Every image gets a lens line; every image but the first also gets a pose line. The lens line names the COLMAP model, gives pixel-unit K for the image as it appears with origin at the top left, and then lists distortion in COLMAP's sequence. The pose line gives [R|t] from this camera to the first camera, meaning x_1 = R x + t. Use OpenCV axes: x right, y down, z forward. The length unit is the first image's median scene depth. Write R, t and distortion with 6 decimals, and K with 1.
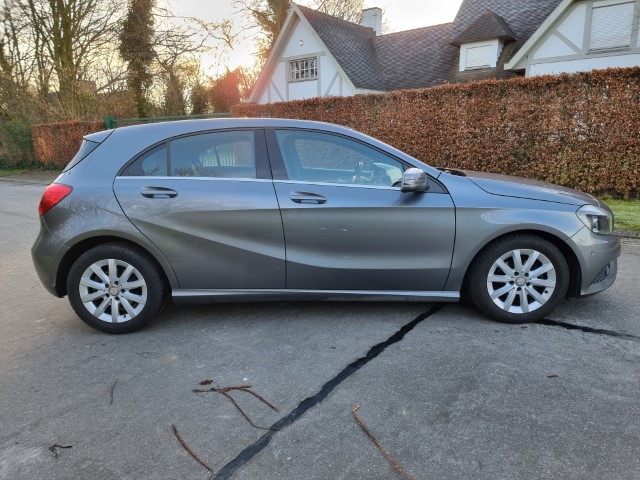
lens RADIAL K [[454.5, 0, 311.5], [0, 454.5, 239.8], [0, 0, 1]] dist [0.057874, -0.069768]
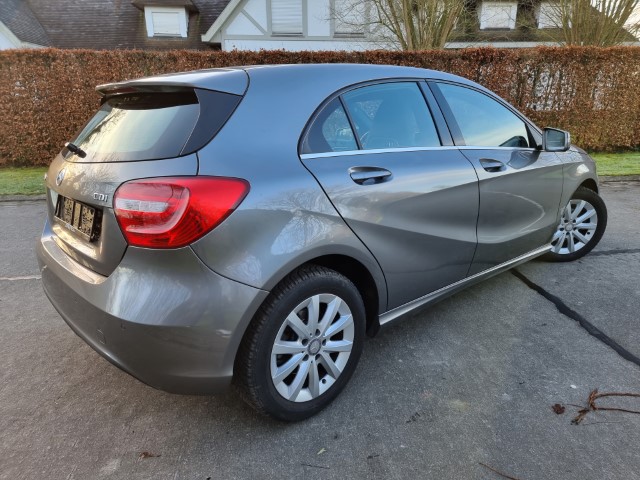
lens RADIAL K [[452.5, 0, 317.8], [0, 452.5, 235.5], [0, 0, 1]] dist [0.067508, -0.074169]
pose [[0.722737, -0.162682, 0.671703, -0.803180], [0.130494, 0.986542, 0.098525, -0.089392], [-0.678691, 0.016446, 0.734240, 0.558819]]
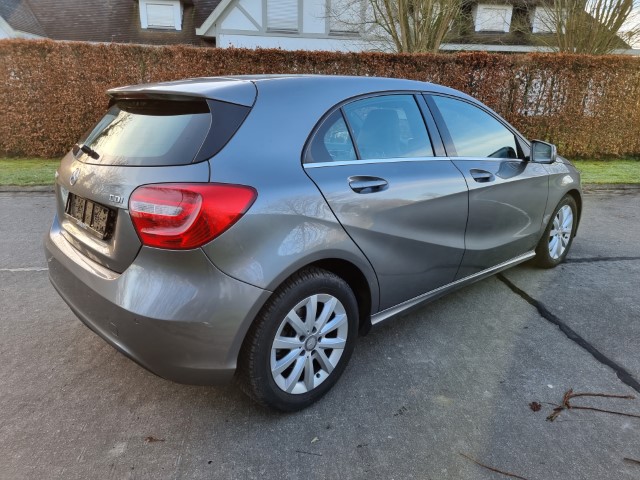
lens RADIAL K [[454.5, 0, 311.5], [0, 454.5, 239.8], [0, 0, 1]] dist [0.057874, -0.069768]
pose [[0.719009, -0.153104, 0.677928, -0.841008], [0.101707, 0.988112, 0.115286, -0.104446], [-0.687519, -0.013942, 0.726032, 0.538105]]
